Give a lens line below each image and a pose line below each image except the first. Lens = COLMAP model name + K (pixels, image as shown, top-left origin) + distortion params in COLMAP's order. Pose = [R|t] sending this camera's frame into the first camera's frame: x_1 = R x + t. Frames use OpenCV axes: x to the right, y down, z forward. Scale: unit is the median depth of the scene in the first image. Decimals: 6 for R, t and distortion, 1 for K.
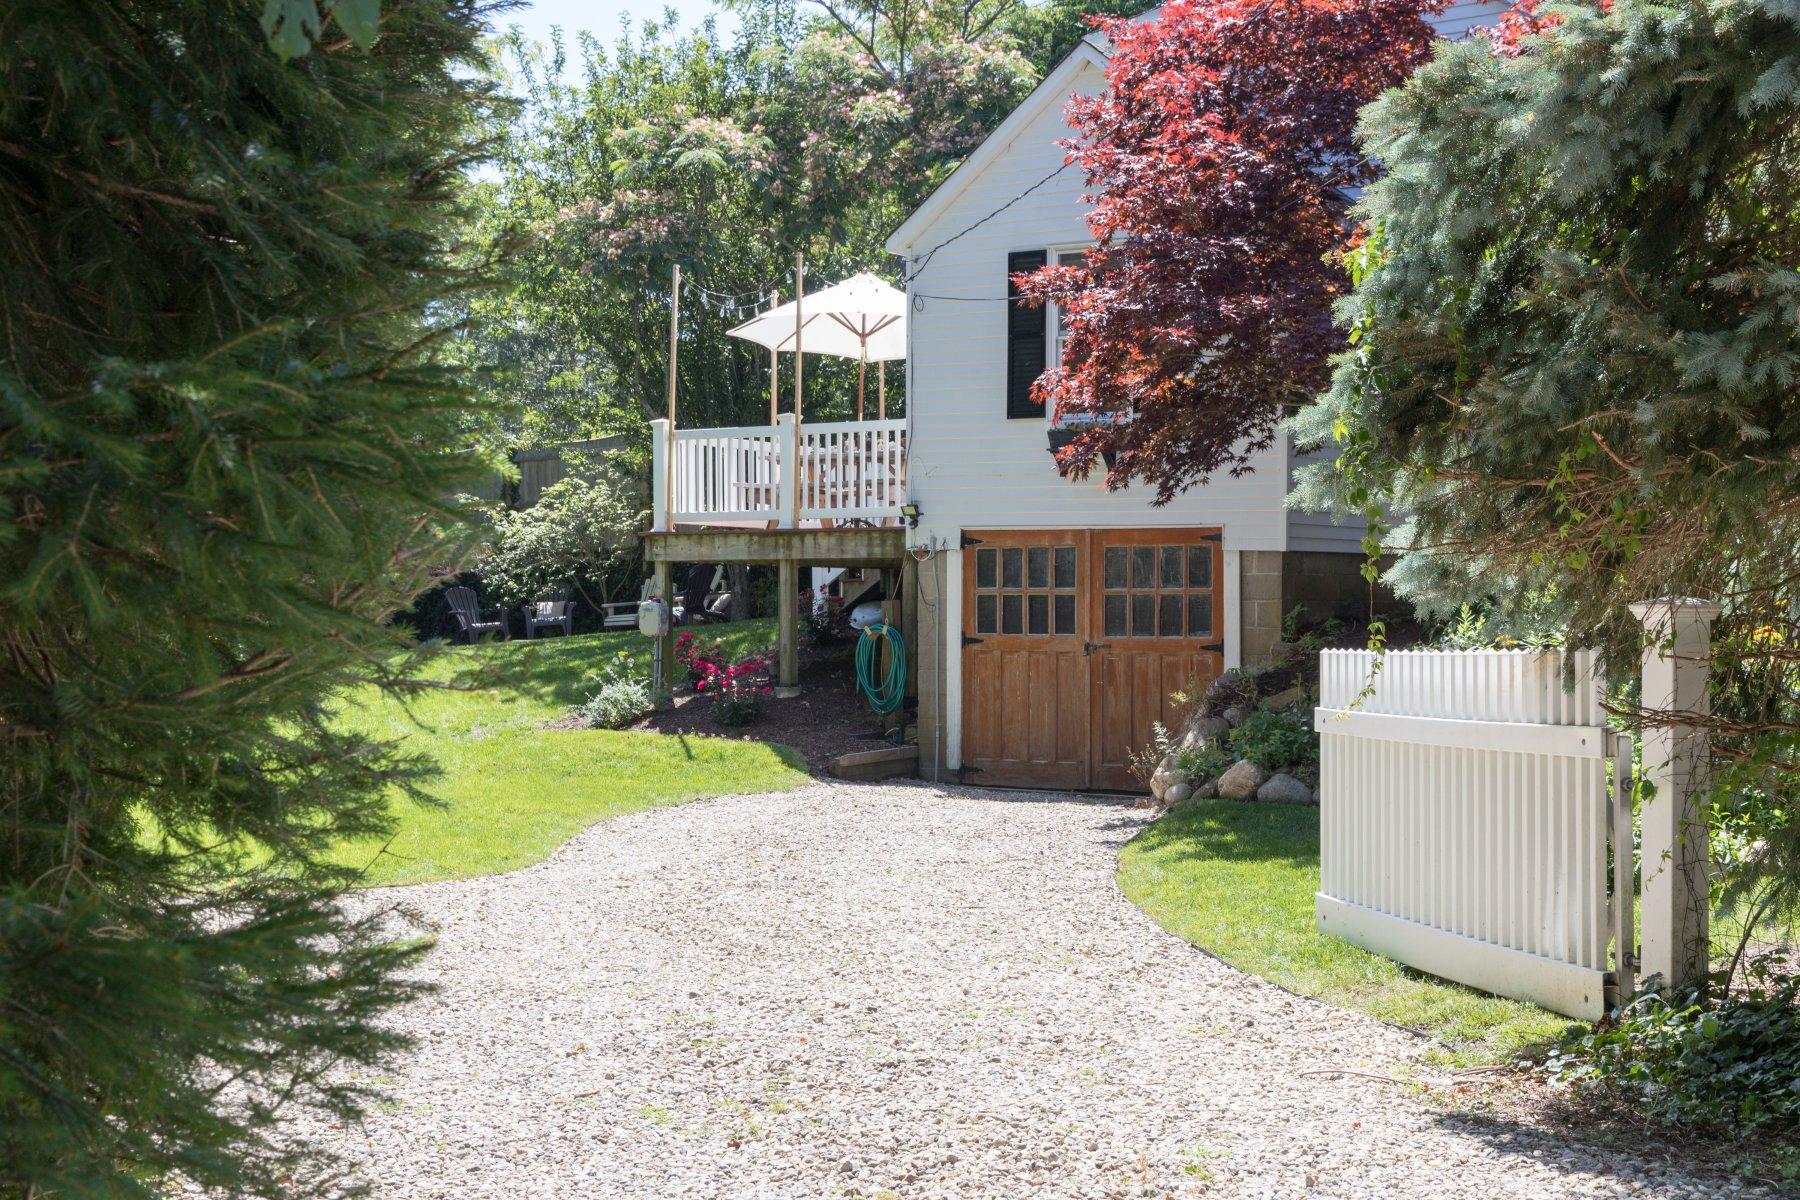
lens RADIAL K [[2433.6, 0, 900.0], [0, 2433.6, 600.0], [0, 0, 1]] dist [0.006869, 0.002396]
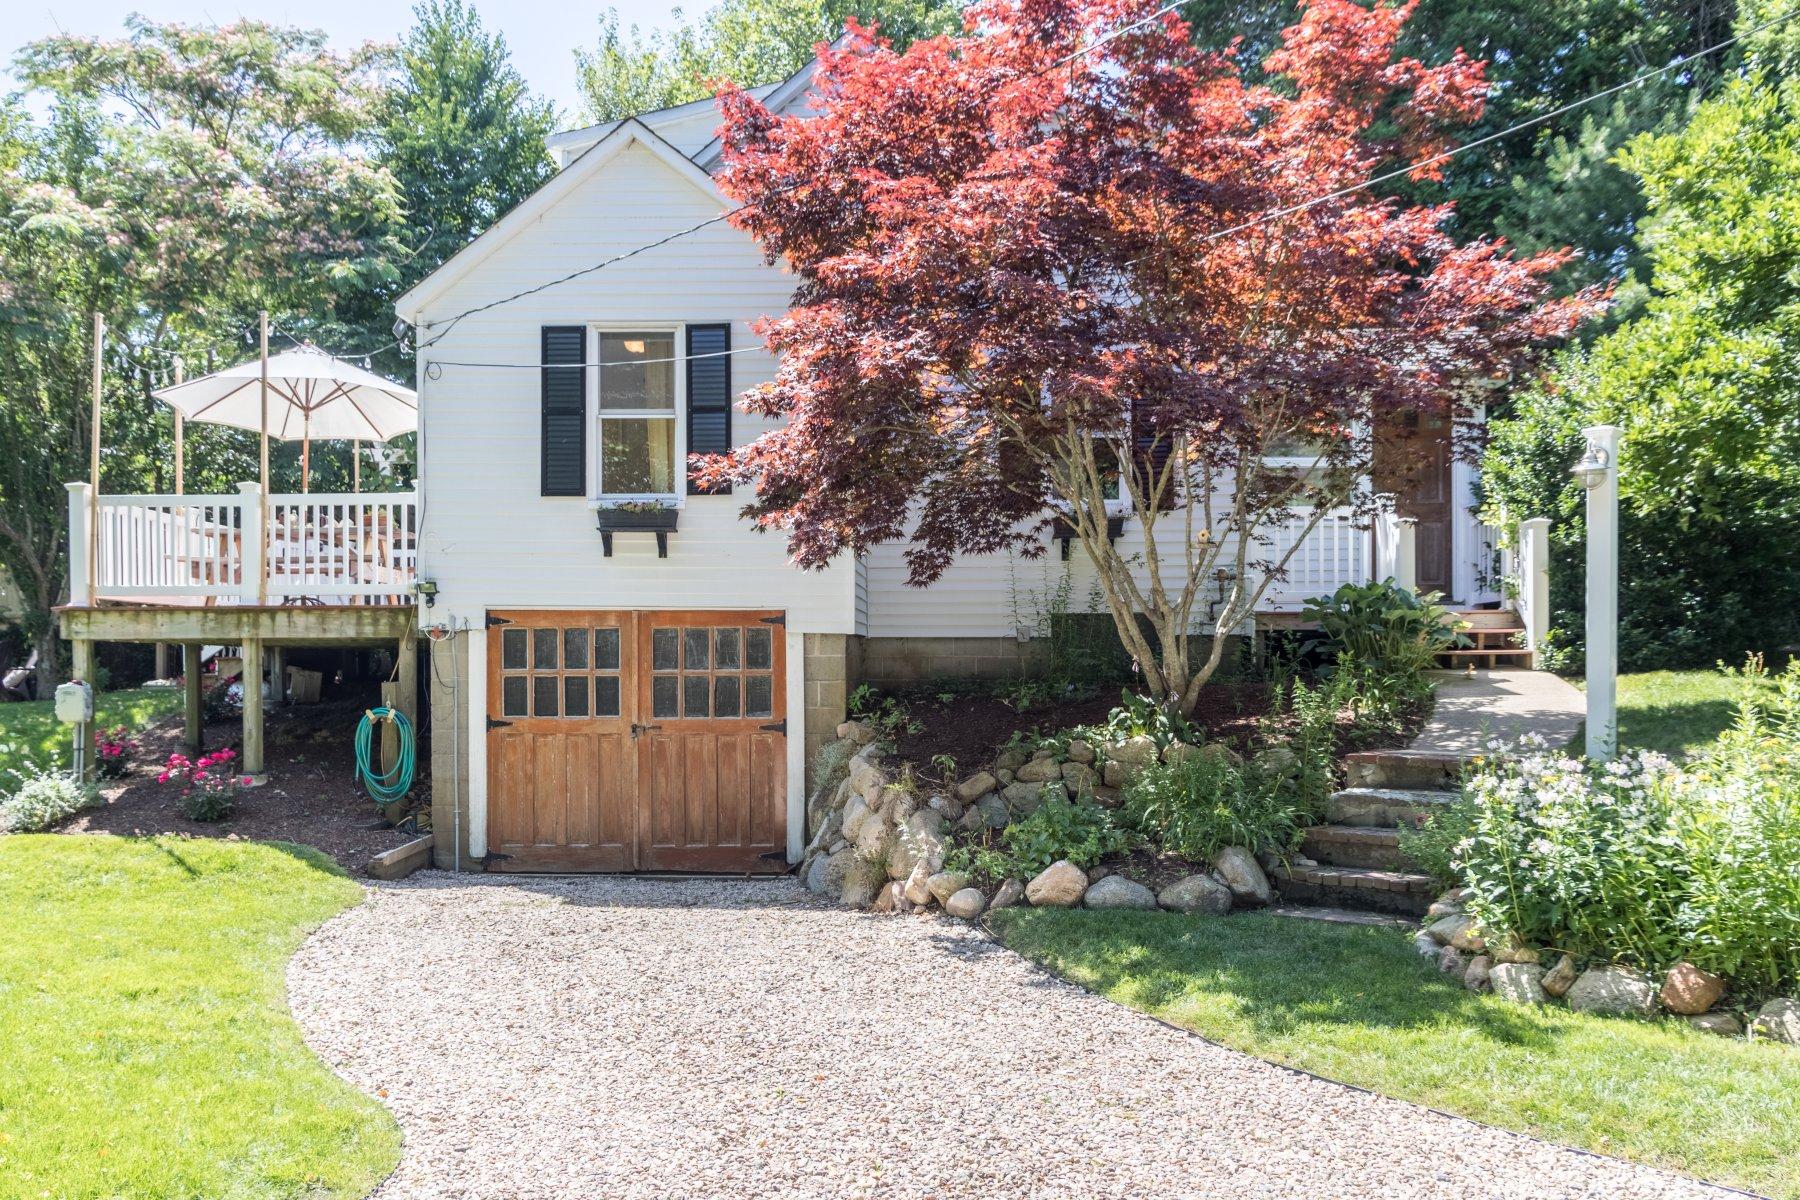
lens RADIAL K [[1554.8, 0, 900.3], [0, 1554.8, 667.2], [0, 0, 1]] dist [0.000237, -0.000085]
pose [[0.850819, -0.004043, 0.525444, -0.159293], [0.003011, 0.999991, 0.002820, -0.007064], [-0.525450, -0.000817, 0.850824, 0.387911]]
